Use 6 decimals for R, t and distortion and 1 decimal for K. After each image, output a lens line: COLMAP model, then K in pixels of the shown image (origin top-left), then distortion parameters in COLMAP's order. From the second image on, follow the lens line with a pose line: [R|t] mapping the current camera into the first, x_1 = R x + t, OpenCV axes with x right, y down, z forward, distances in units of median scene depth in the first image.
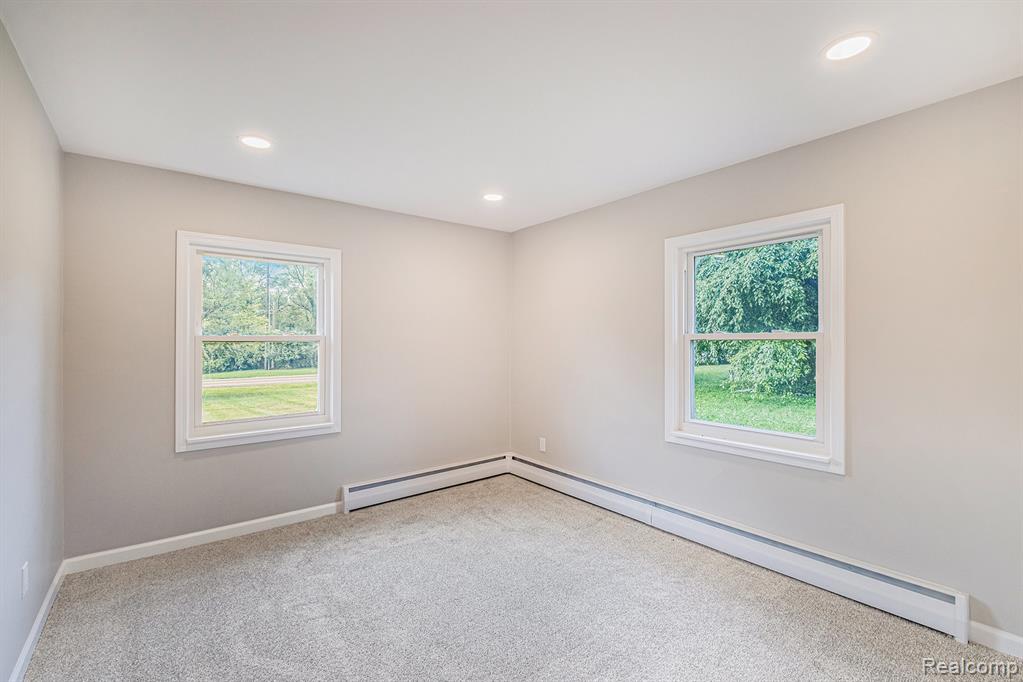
lens RADIAL K [[455.9, 0, 511.5], [0, 455.9, 341.0], [0, 0, 1]] dist [0.002538, 0.000402]
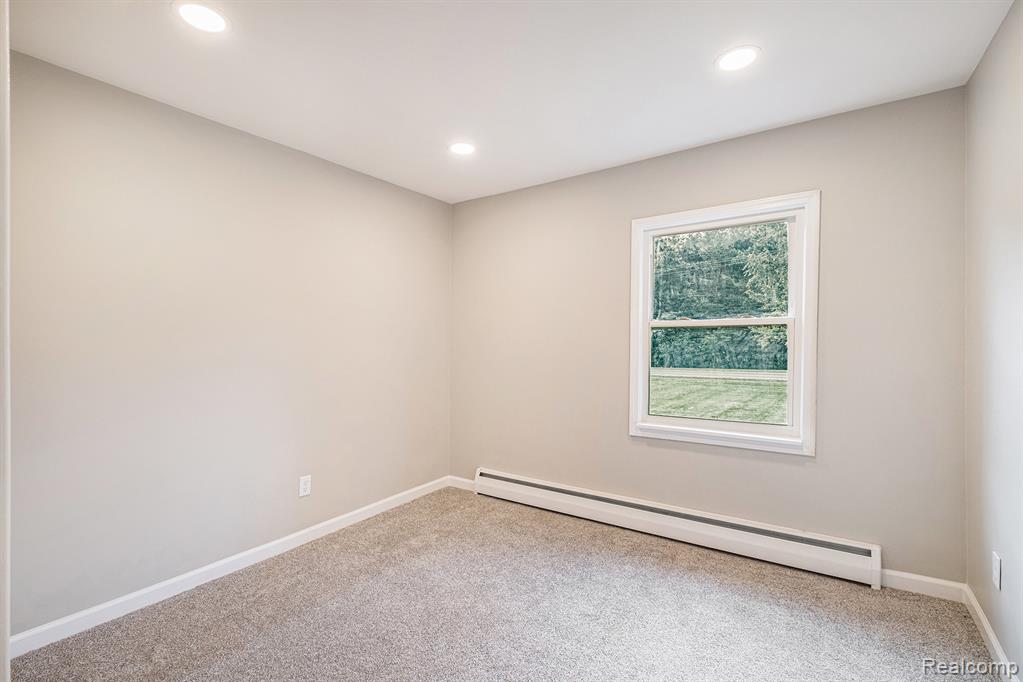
lens RADIAL K [[435.6, 0, 515.9], [0, 435.6, 344.1], [0, 0, 1]] dist [0.014566, 0.000190]
pose [[0.945438, -0.027319, 0.324656, -0.206786], [0.018891, 0.999398, 0.029085, -0.001865], [-0.325255, -0.021365, 0.945385, 0.259315]]
